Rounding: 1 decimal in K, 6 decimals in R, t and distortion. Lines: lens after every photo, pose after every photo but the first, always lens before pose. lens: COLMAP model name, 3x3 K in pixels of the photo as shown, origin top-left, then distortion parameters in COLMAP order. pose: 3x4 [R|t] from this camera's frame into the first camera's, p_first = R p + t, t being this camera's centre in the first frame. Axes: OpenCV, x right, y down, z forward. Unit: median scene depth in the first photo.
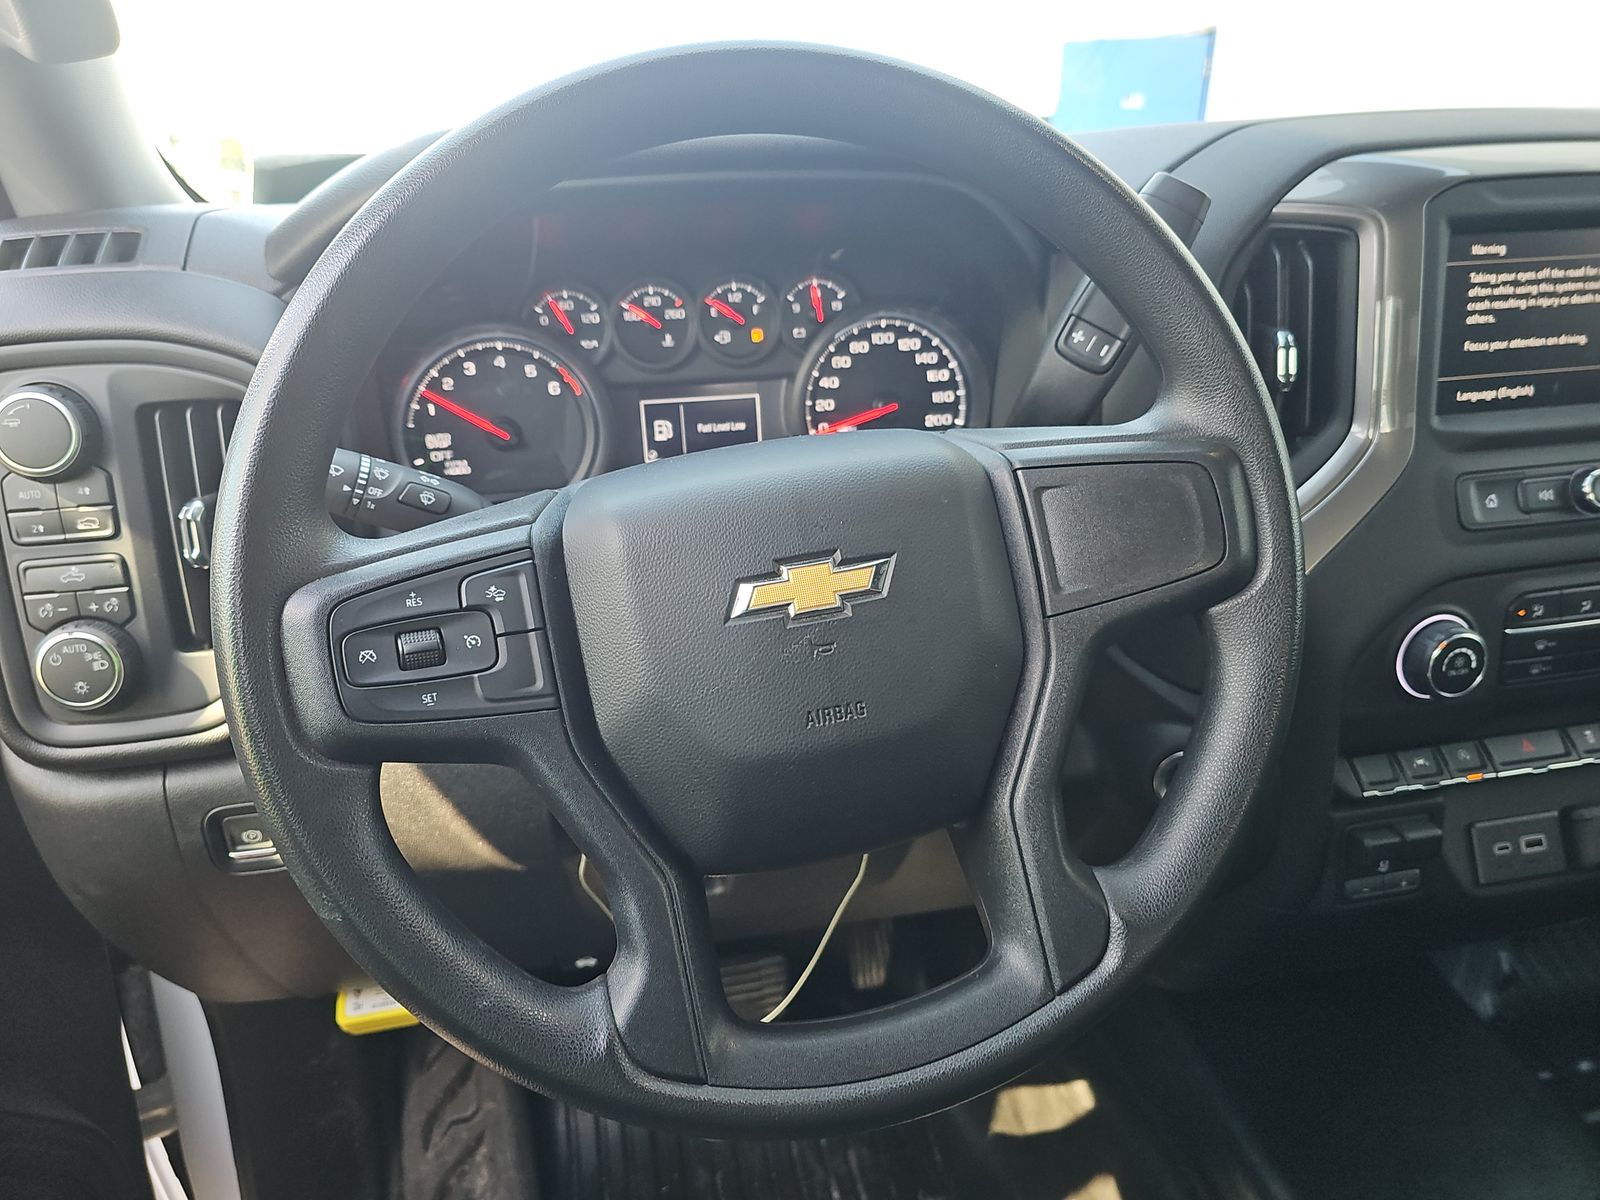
lens RADIAL K [[1065.4, 0, 798.7], [0, 1065.4, 597.9], [0, 0, 1]] dist [0.024528, -0.009588]
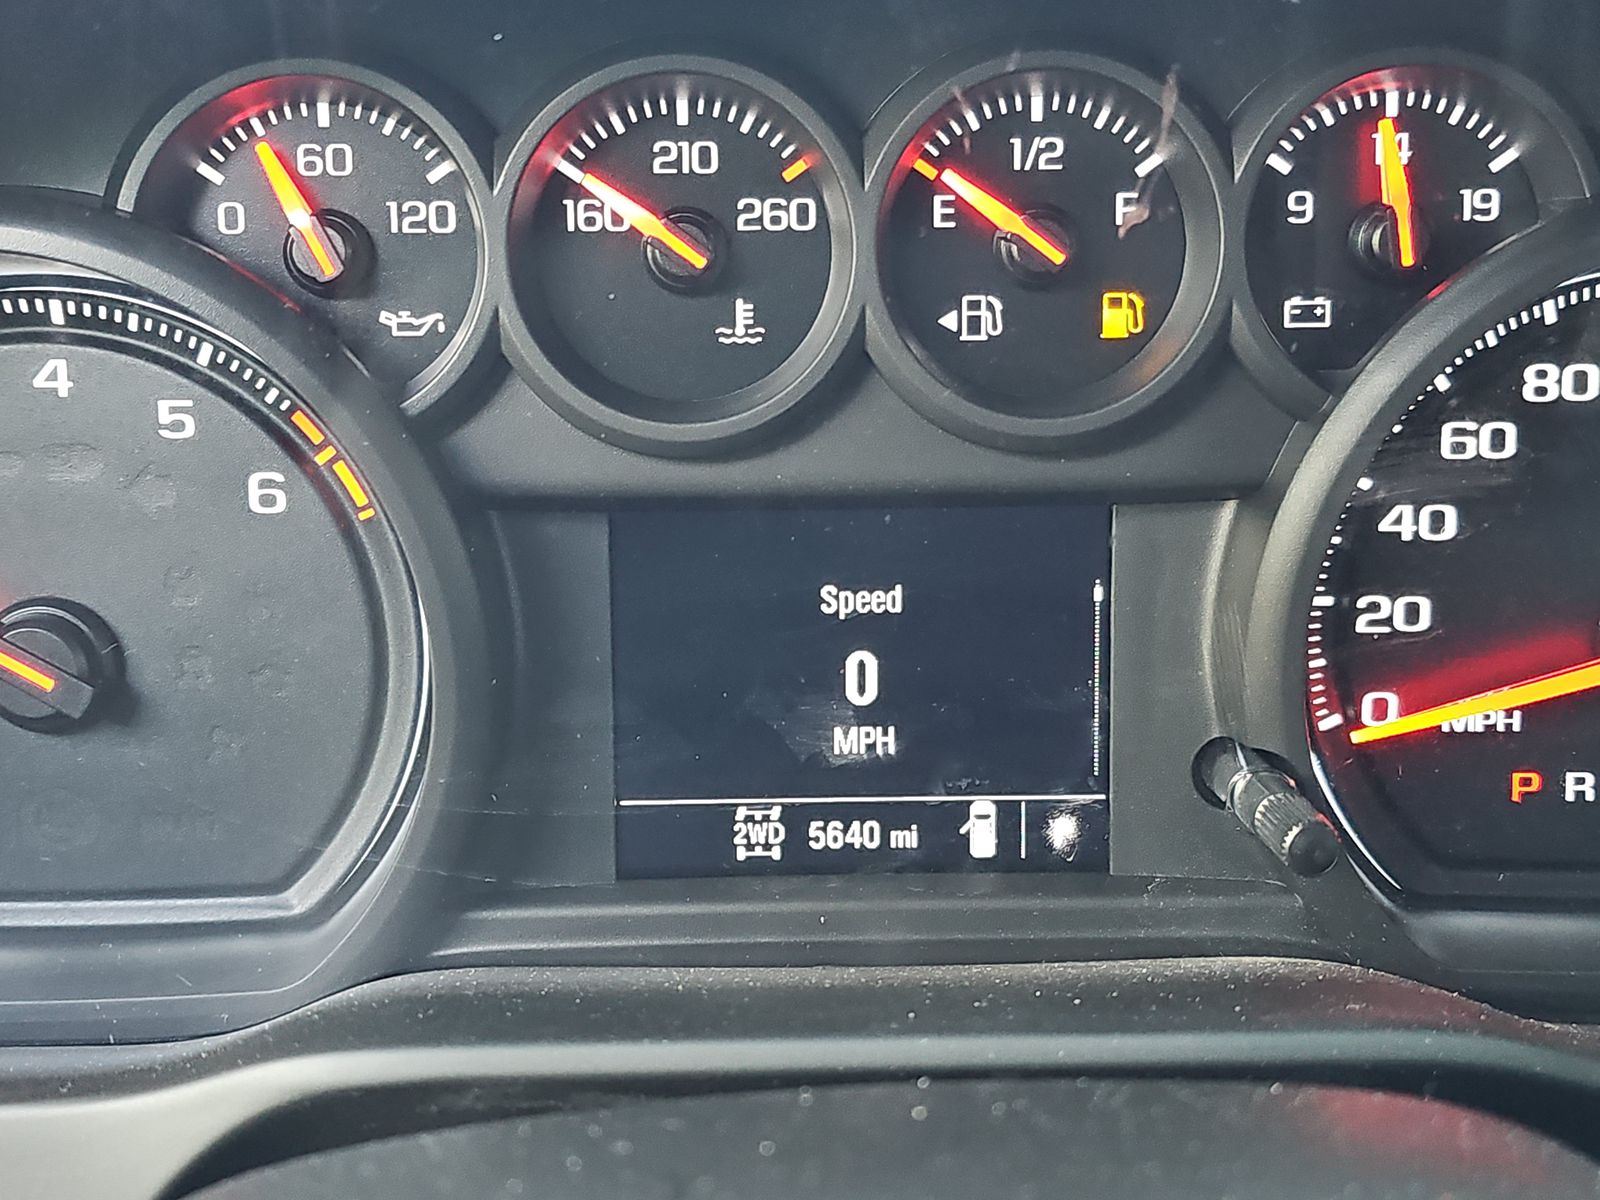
lens RADIAL K [[1065.4, 0, 800.5], [0, 1065.4, 602.2], [0, 0, 1]] dist [0.024528, -0.009588]
pose [[0.961743, 0.061809, -0.266889, -0.040850], [-0.096775, 0.988057, -0.119910, -0.149085], [0.256290, 0.141151, 0.956238, 0.772655]]
